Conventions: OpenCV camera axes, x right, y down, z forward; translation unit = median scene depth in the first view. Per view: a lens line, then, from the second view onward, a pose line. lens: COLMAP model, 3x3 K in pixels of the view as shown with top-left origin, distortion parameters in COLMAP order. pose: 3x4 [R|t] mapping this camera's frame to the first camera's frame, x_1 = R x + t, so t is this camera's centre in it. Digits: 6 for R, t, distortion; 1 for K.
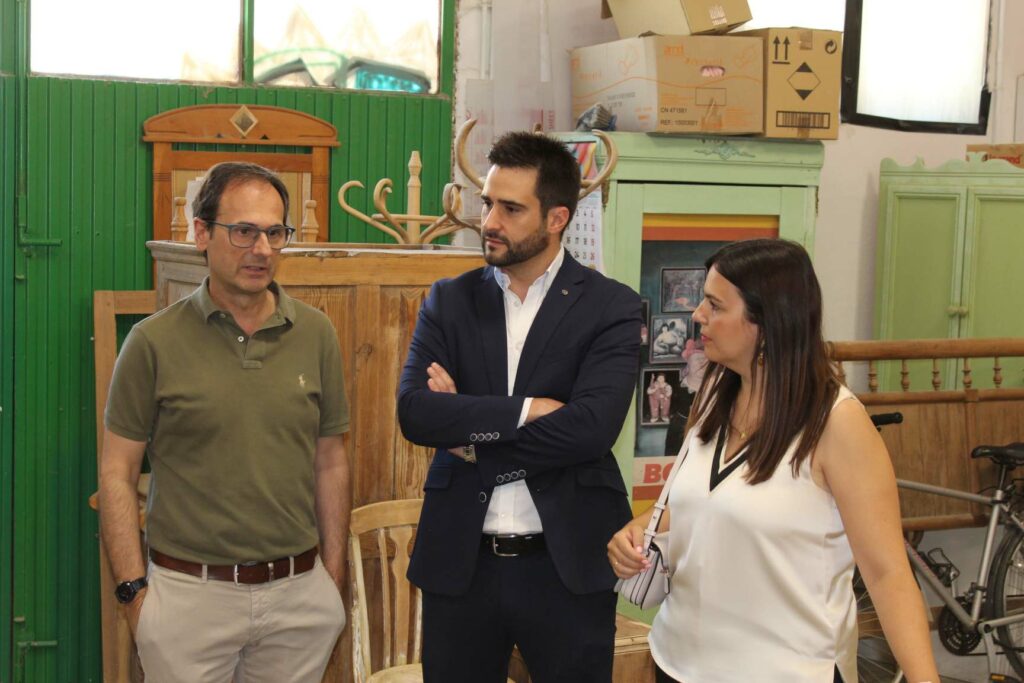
lens RADIAL K [[1926.9, 0, 512.0], [0, 1926.9, 344.0], [0, 0, 1]] dist [0.058848, 0.000000]
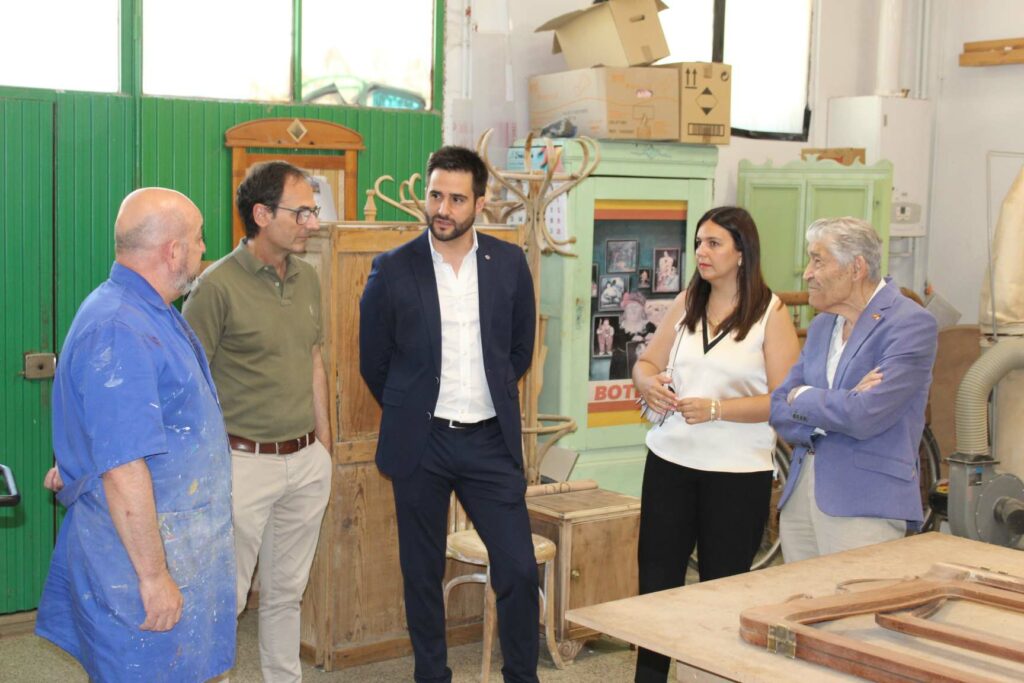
lens RADIAL K [[1599.4, 0, 511.7], [0, 1599.4, 338.8], [0, 0, 1]] dist [-0.002955, 0.000000]
pose [[0.990655, -0.018133, 0.135183, -0.139131], [0.016458, 0.999773, 0.013500, 0.013305], [-0.135397, -0.011149, 0.990729, -0.095987]]
